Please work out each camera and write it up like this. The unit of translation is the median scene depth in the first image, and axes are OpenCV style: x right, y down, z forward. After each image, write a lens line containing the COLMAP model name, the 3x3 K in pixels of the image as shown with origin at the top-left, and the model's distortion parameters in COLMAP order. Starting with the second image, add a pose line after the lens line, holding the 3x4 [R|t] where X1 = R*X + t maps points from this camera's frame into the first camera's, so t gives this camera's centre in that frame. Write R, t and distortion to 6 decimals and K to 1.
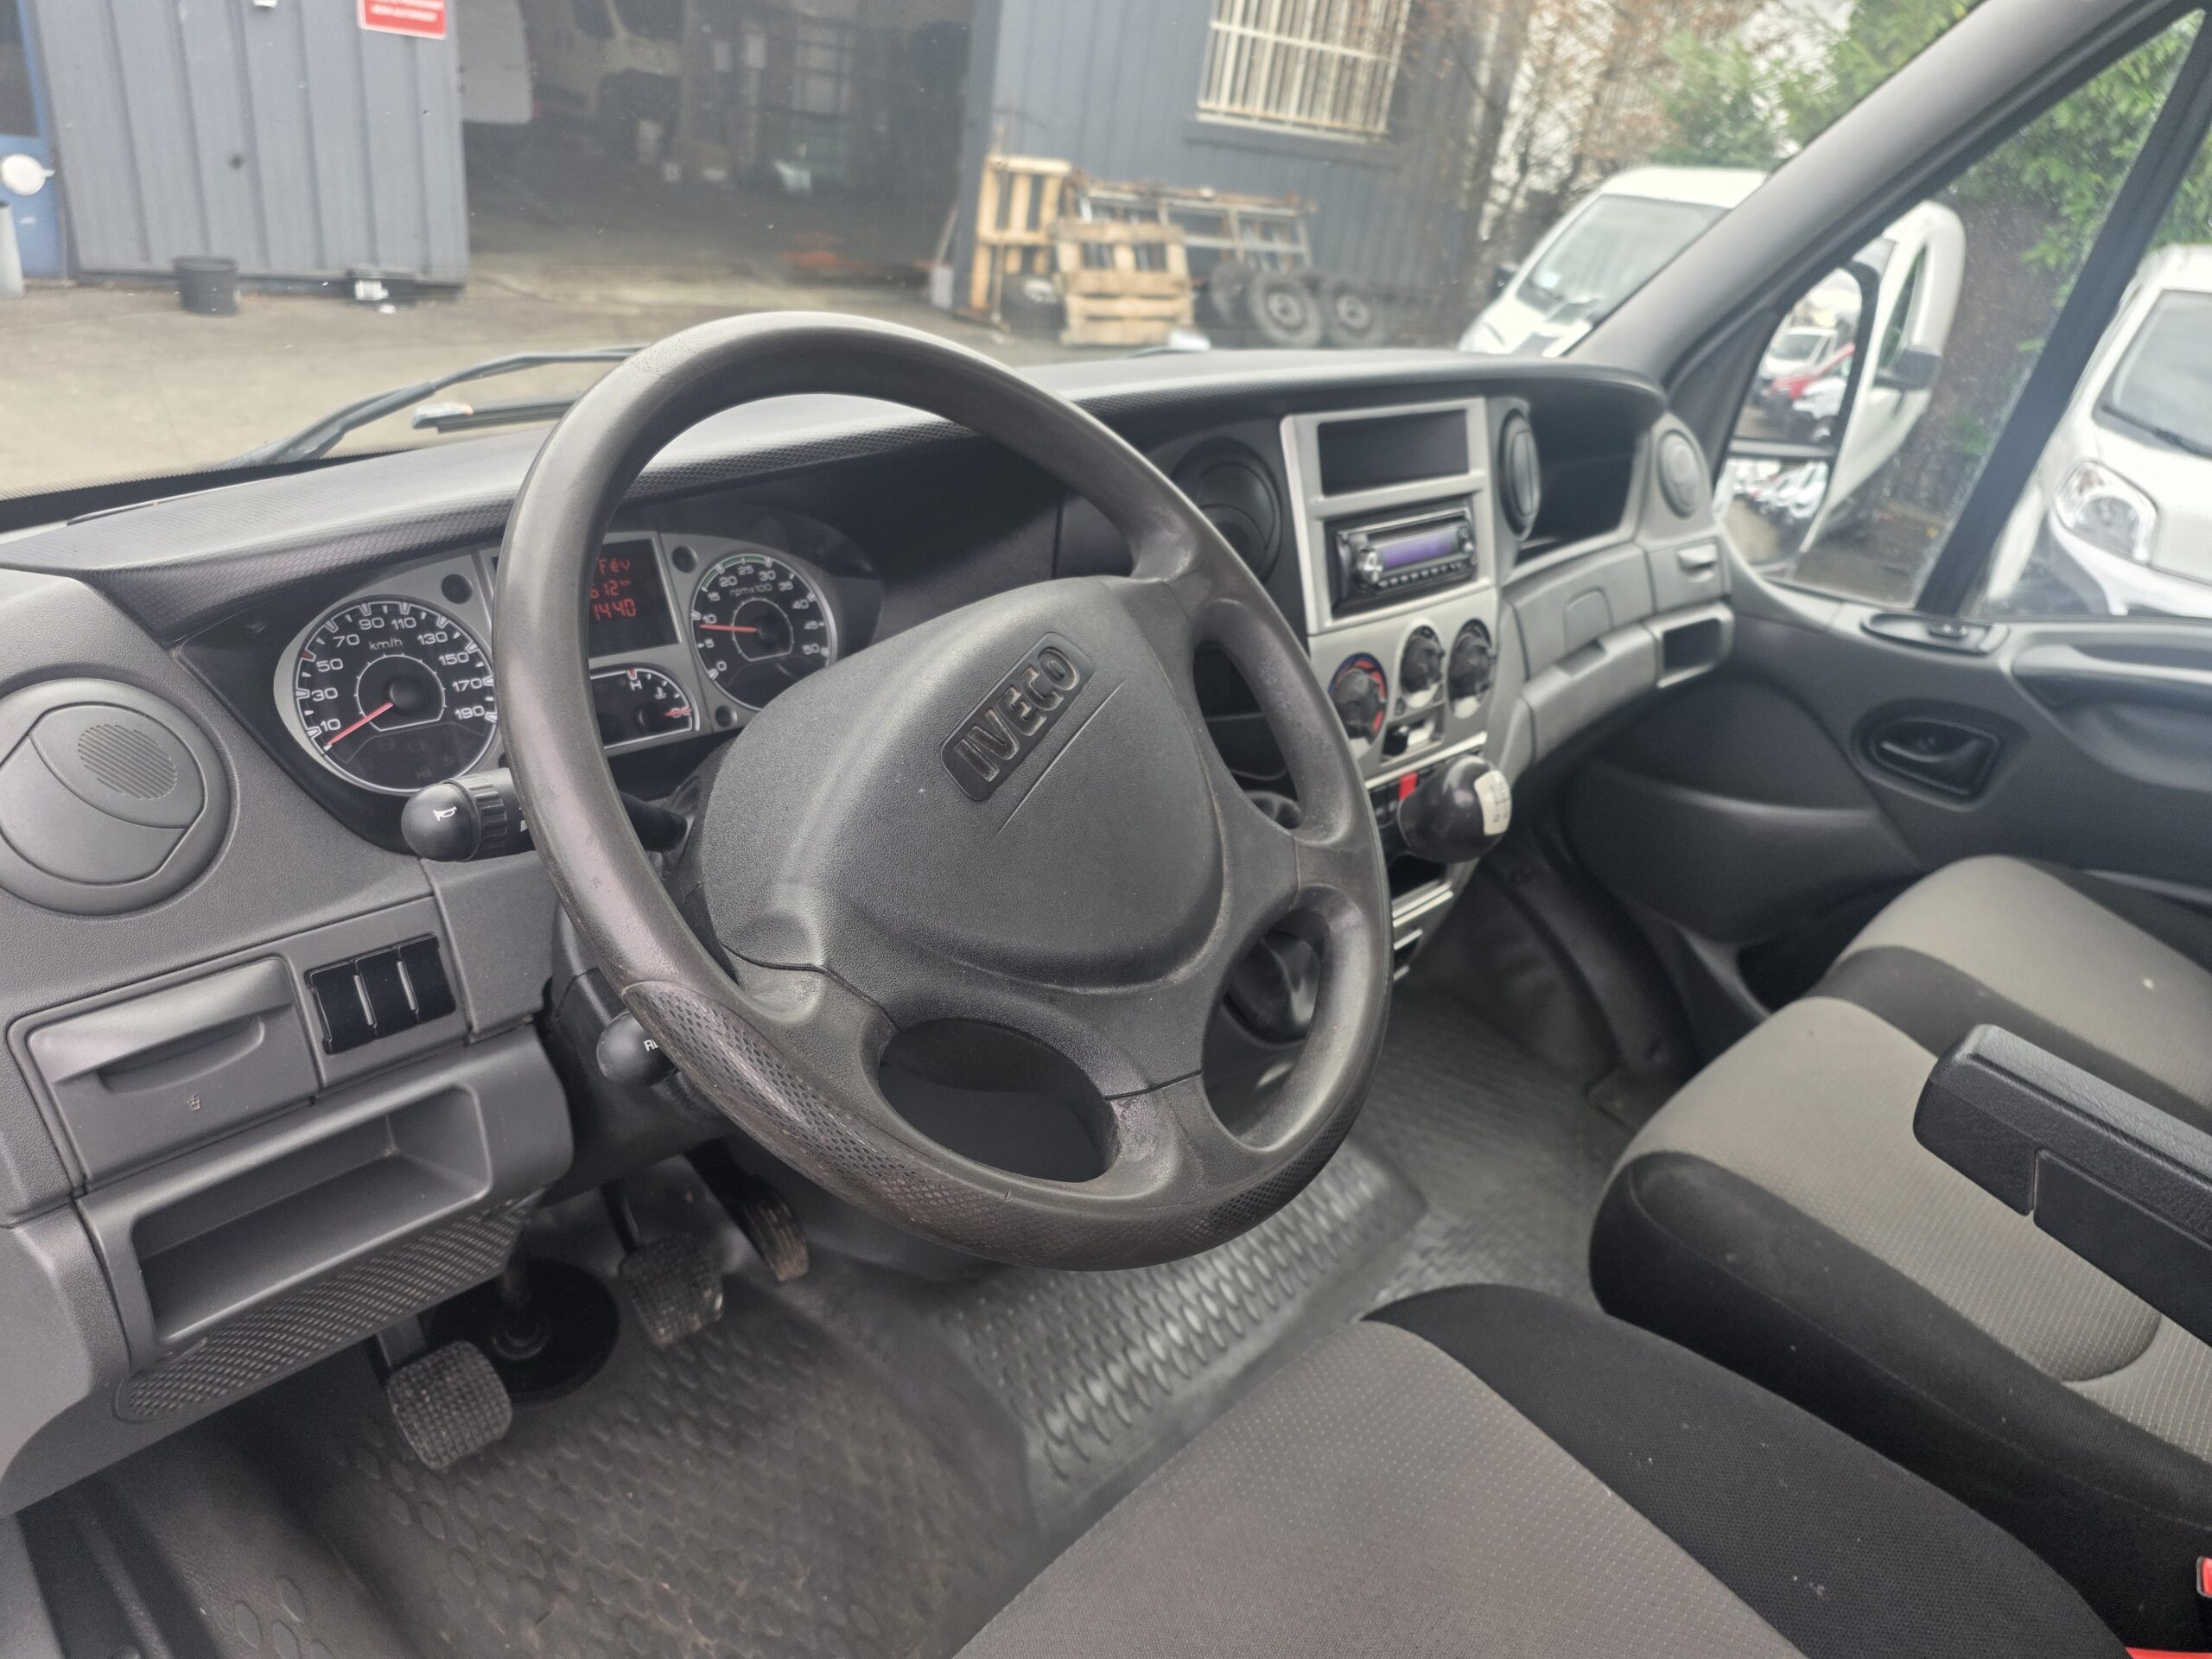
lens RADIAL K [[1474.8, 0, 1106.0], [0, 1474.8, 829.5], [0, 0, 1]] dist [0.049562, -0.033393]
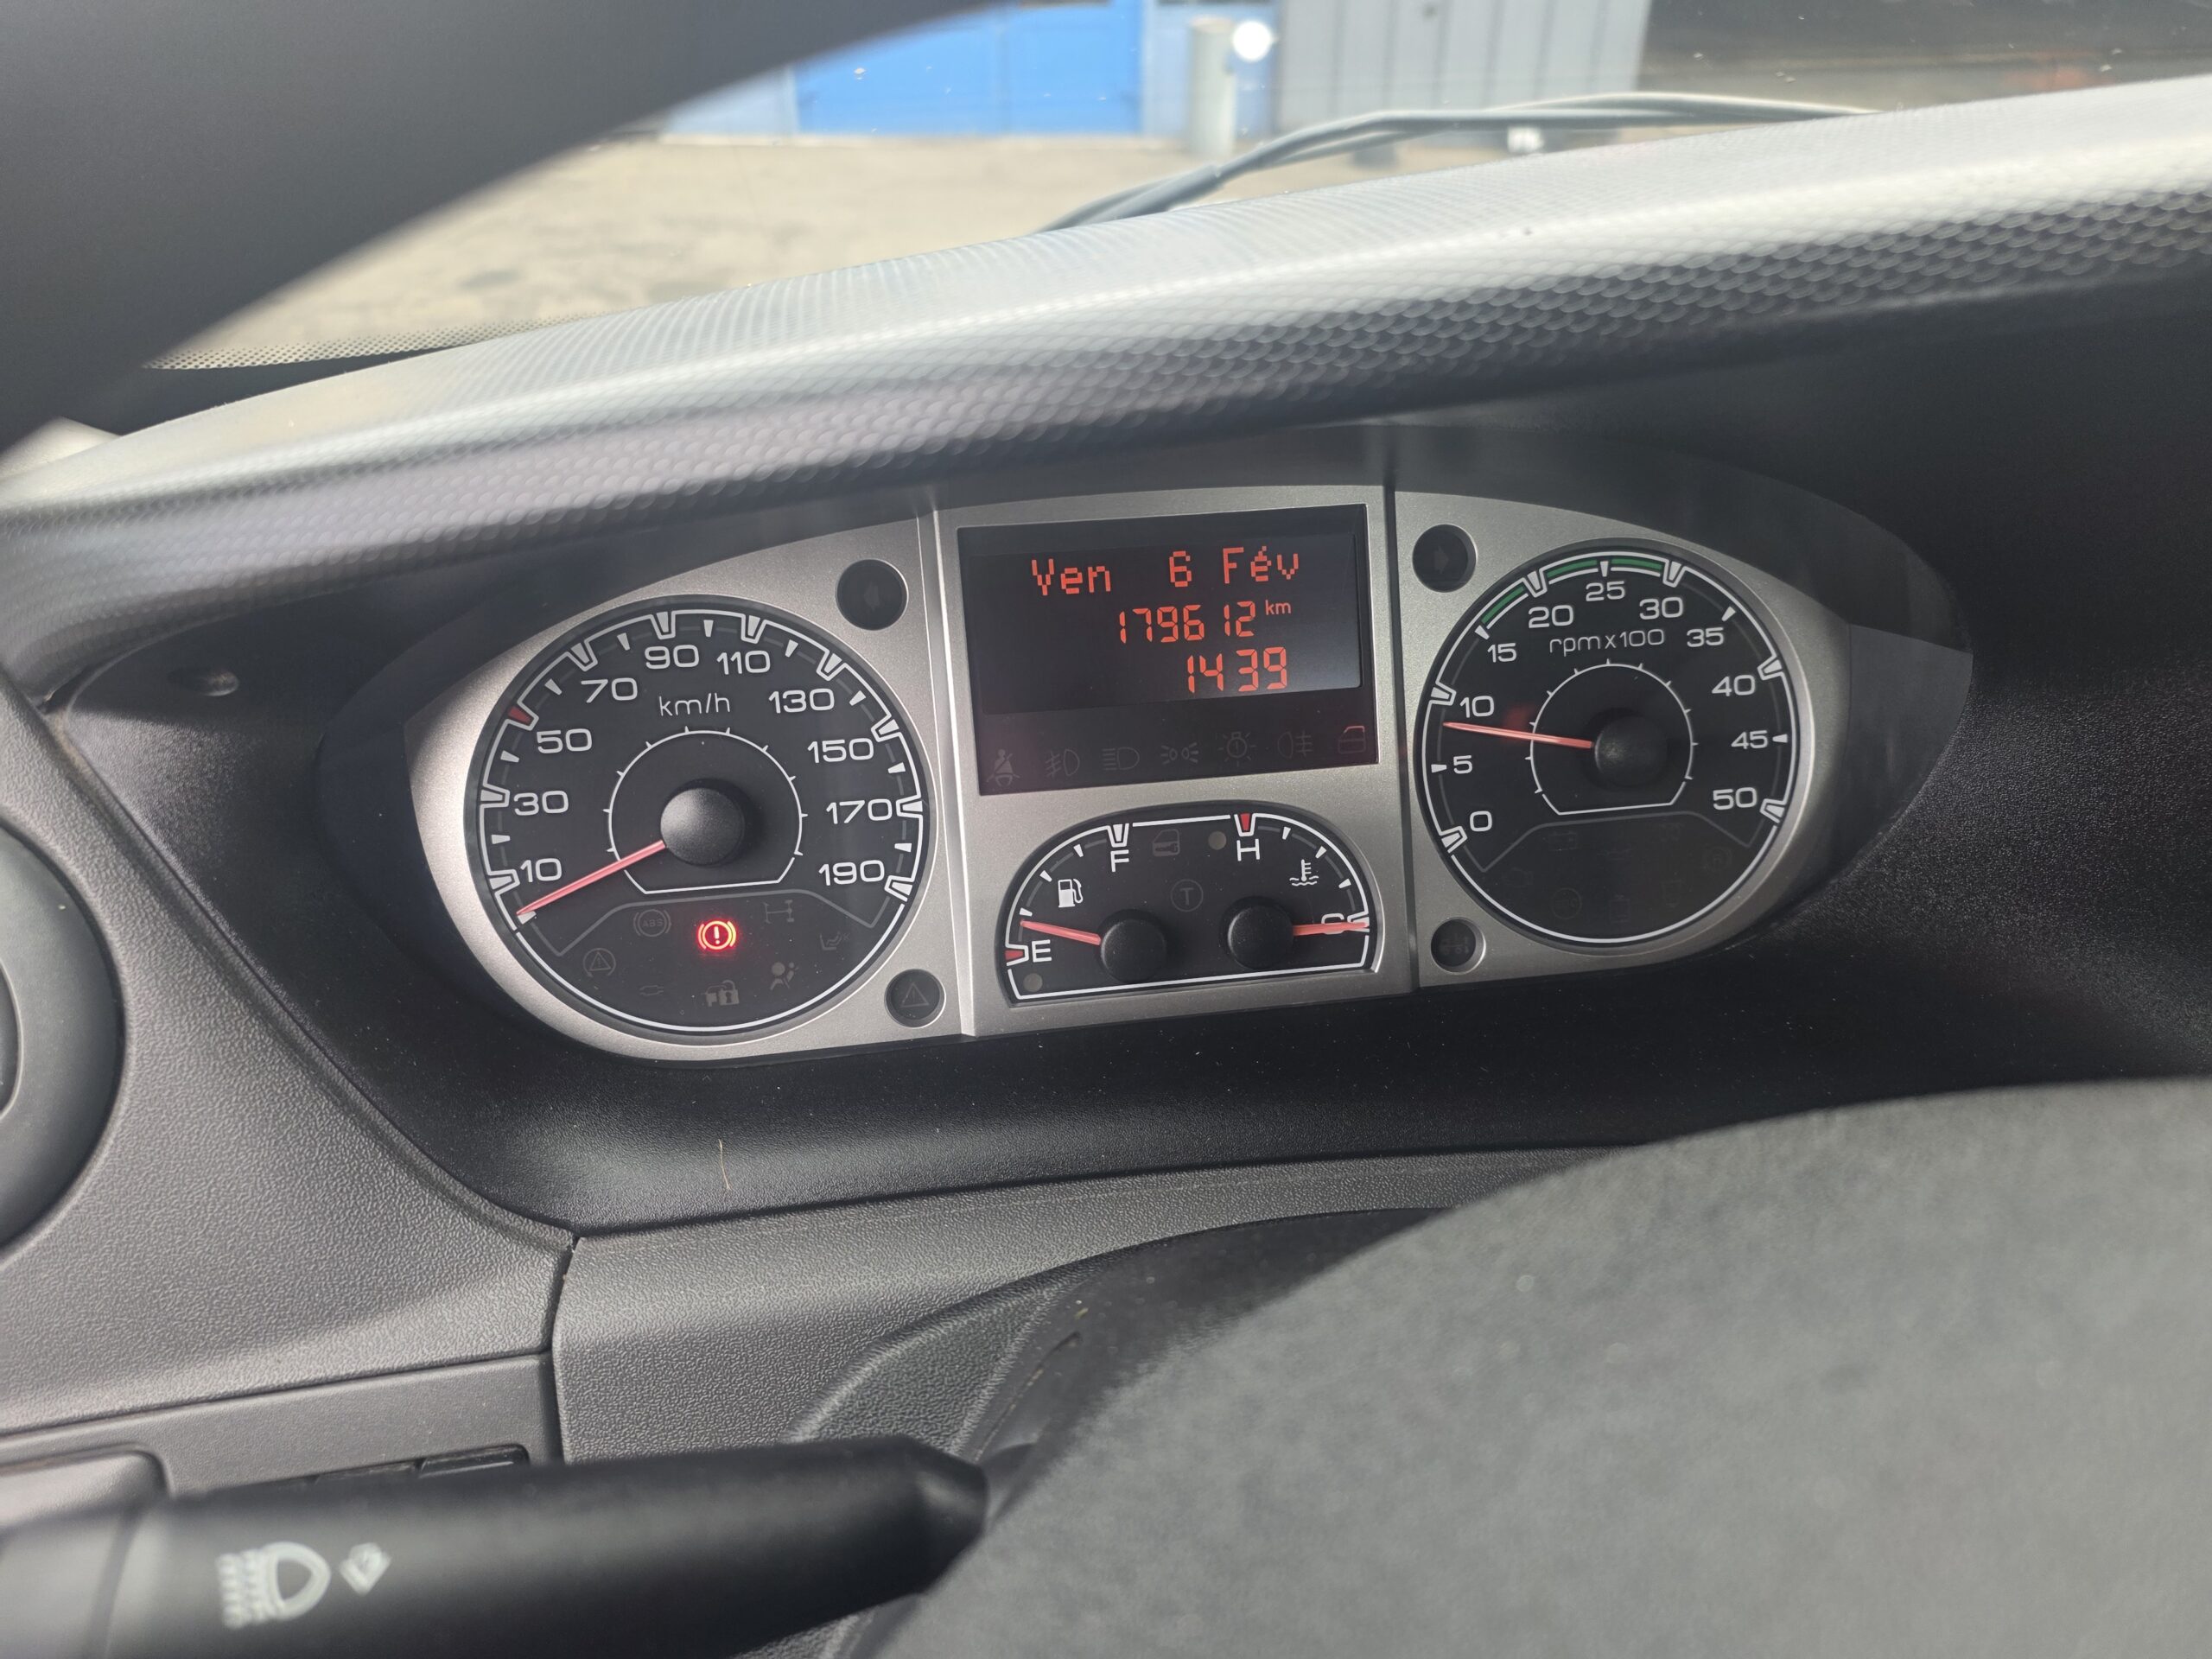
lens RADIAL K [[1586.0, 0, 1108.0], [0, 1586.0, 854.6], [0, 0, 1]] dist [0.113453, -0.045492]
pose [[0.783000, 0.224303, -0.580172, -0.084757], [-0.184330, 0.974496, 0.127983, -0.148067], [0.594083, 0.006732, 0.804376, 0.613354]]
